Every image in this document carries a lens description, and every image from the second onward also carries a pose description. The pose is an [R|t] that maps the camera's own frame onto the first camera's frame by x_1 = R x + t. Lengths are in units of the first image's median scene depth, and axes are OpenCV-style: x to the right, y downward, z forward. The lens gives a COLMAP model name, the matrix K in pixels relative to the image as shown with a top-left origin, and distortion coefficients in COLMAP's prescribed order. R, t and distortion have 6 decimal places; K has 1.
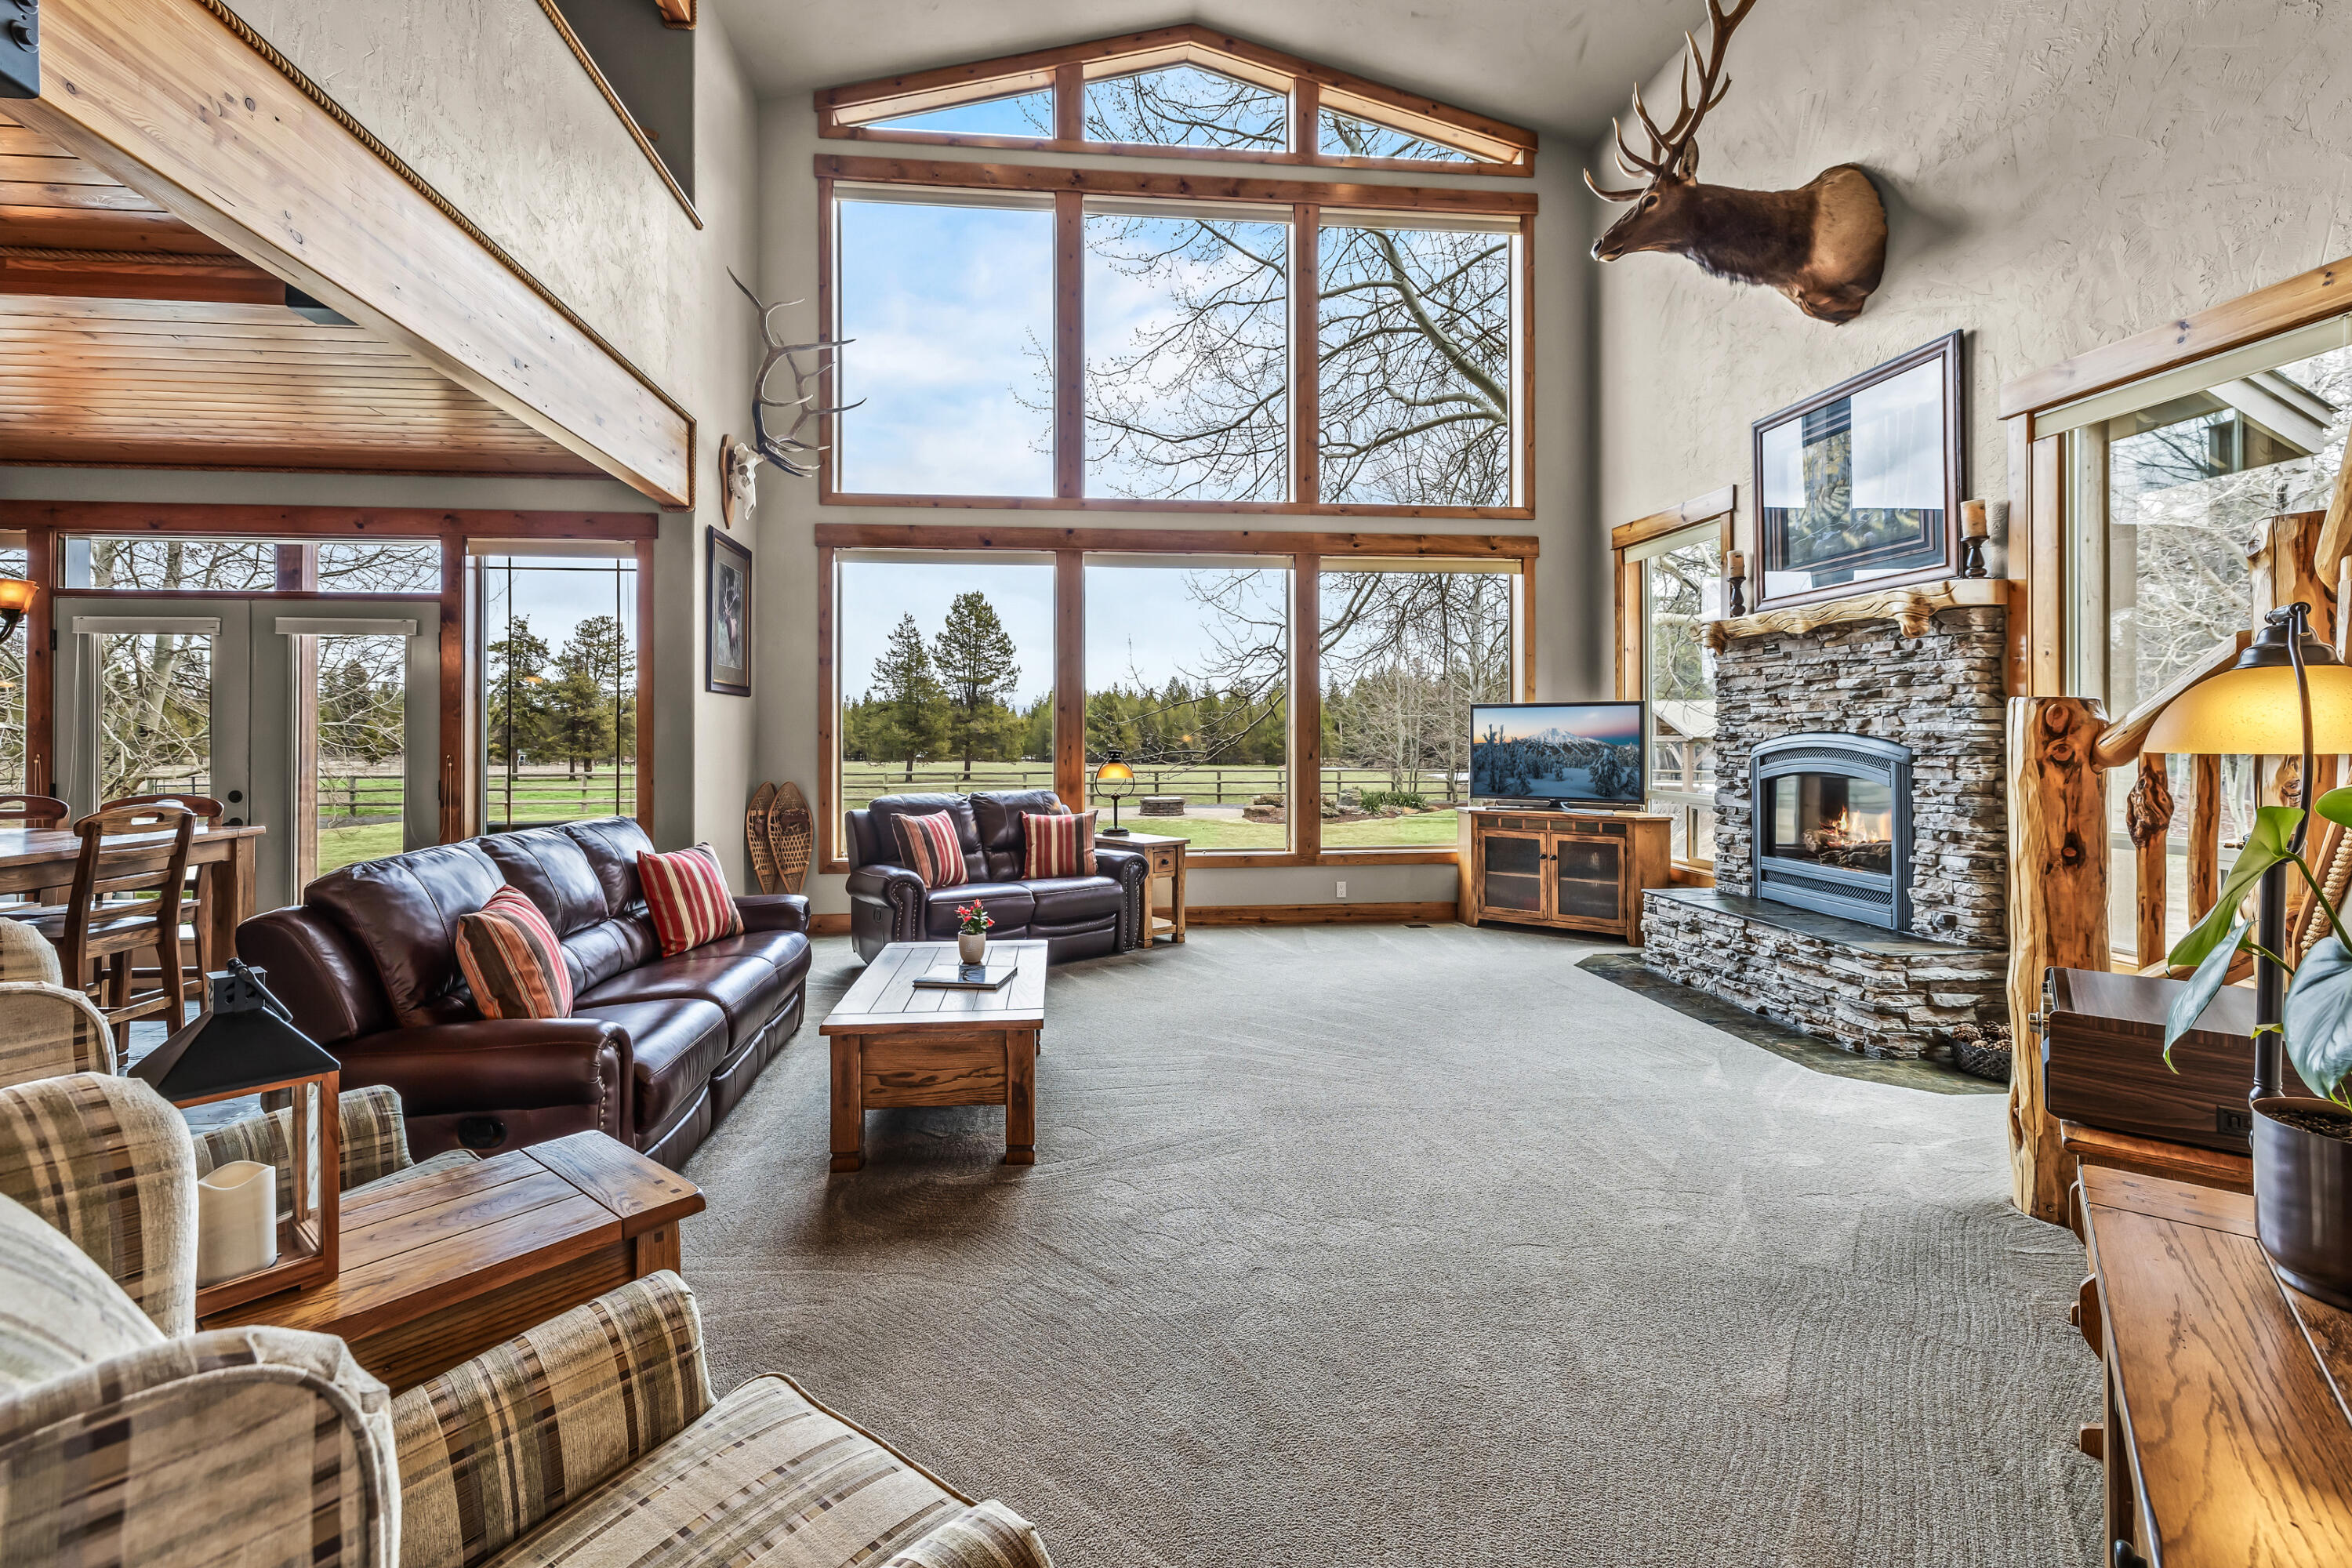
lens RADIAL K [[1026.4, 0, 1158.8], [0, 1026.4, 731.7], [0, 0, 1]] dist [0.001066, 0.000275]
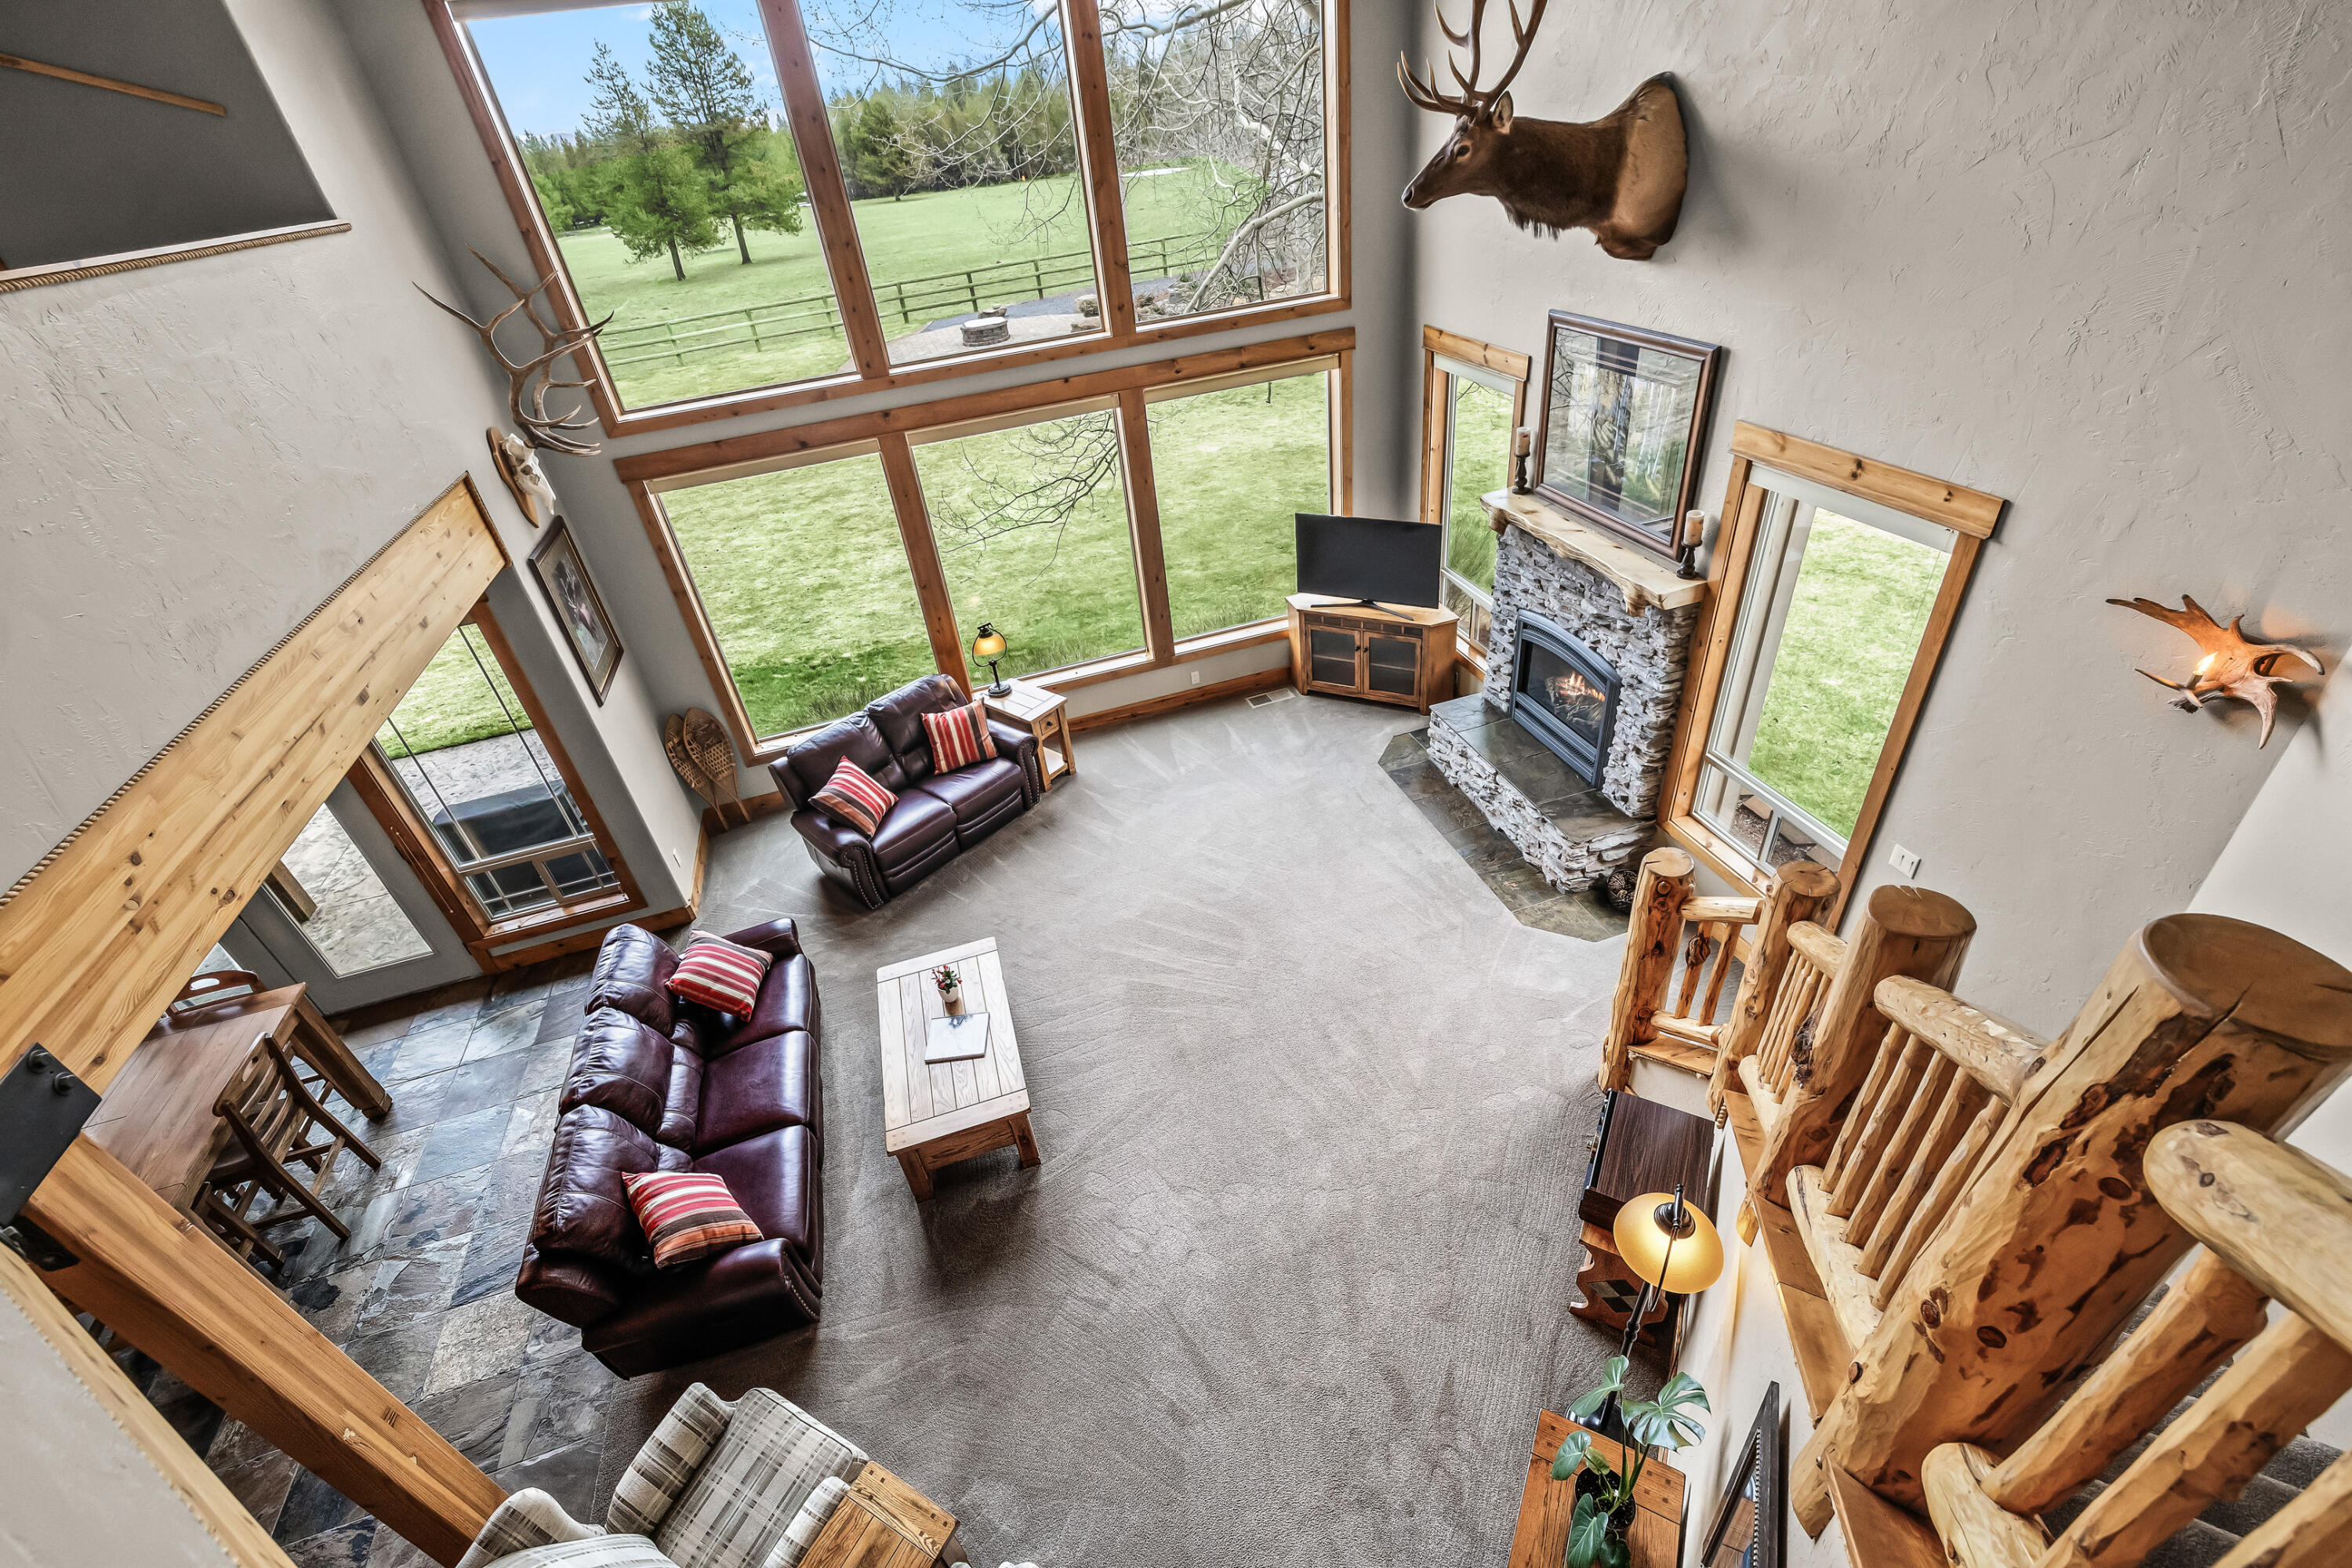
lens RADIAL K [[990.6, 0, 1176.9], [0, 990.6, 766.2], [0, 0, 1]] dist [0.000952, 0.000124]
pose [[0.976058, -0.191555, 0.103037, 0.024994], [0.101779, 0.820884, 0.561952, -0.524014], [-0.192226, -0.538011, 0.820727, 0.013398]]
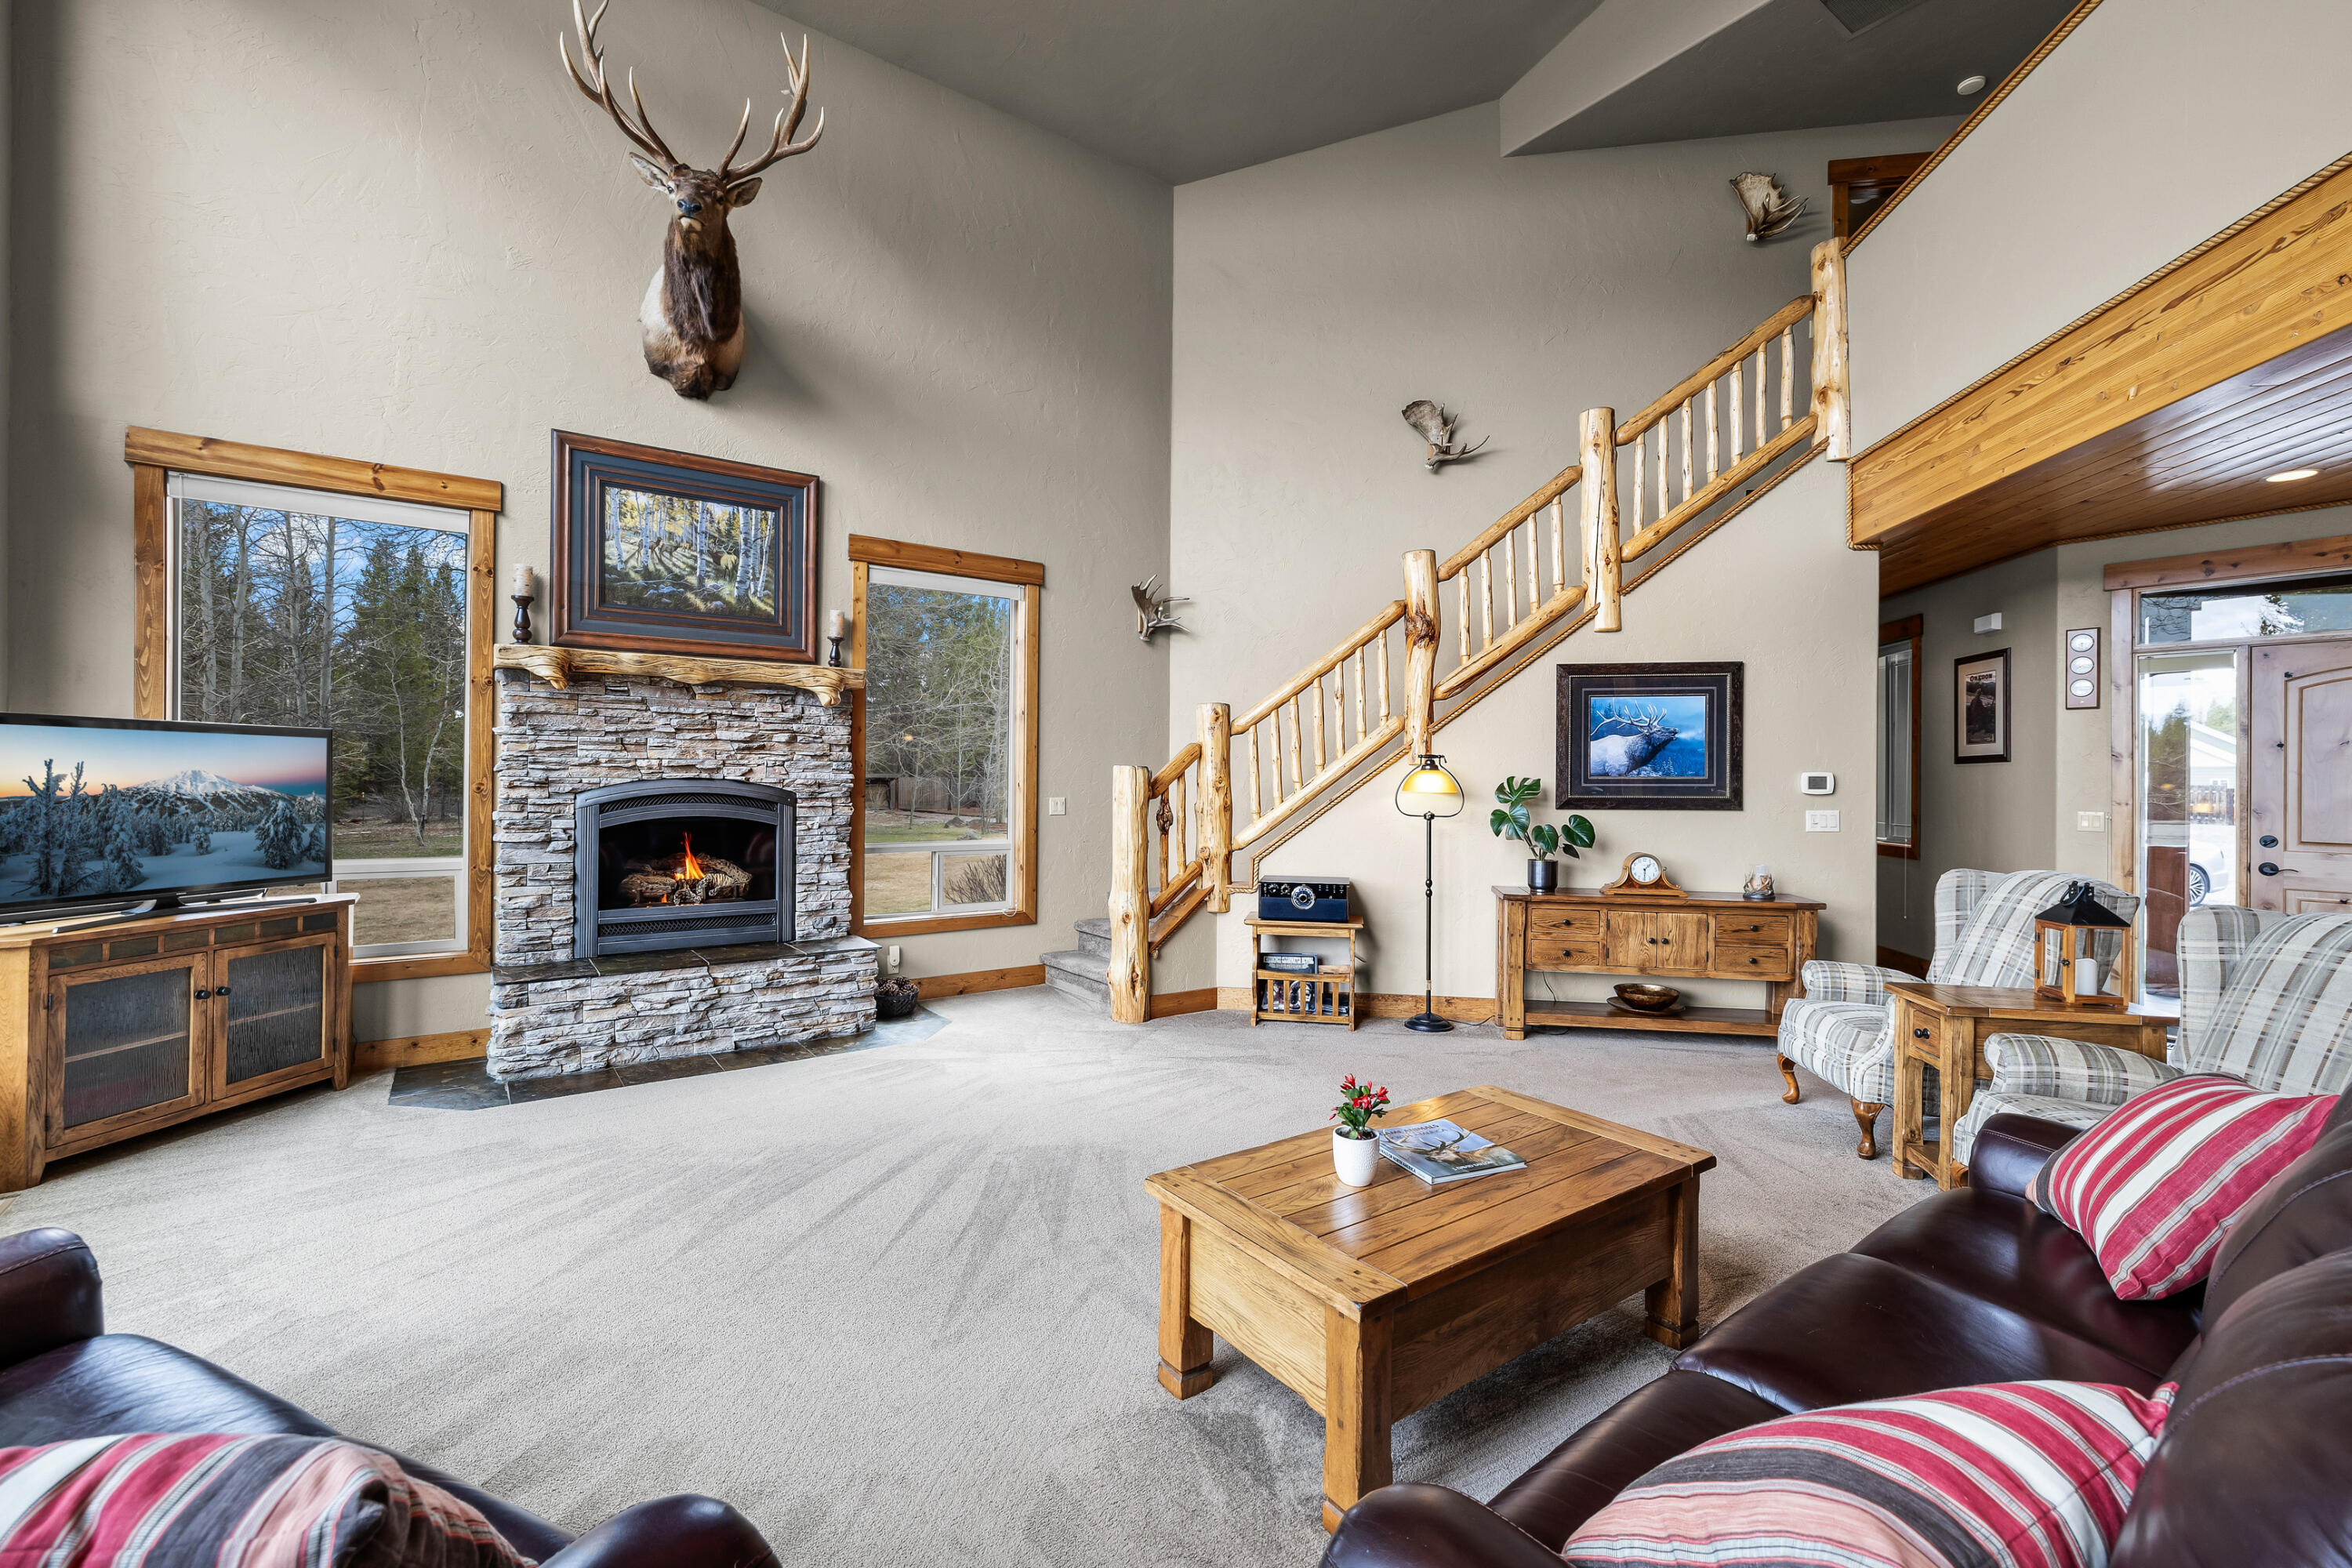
lens RADIAL K [[996.4, 0, 1173.4], [0, 996.4, 776.0], [0, 0, 1]] dist [0.000398, 0.000582]
pose [[-0.494663, -0.000204, 0.869085, -0.440021], [-0.009978, 0.999935, -0.005444, -0.001608], [-0.869028, -0.011365, -0.494633, 0.961200]]
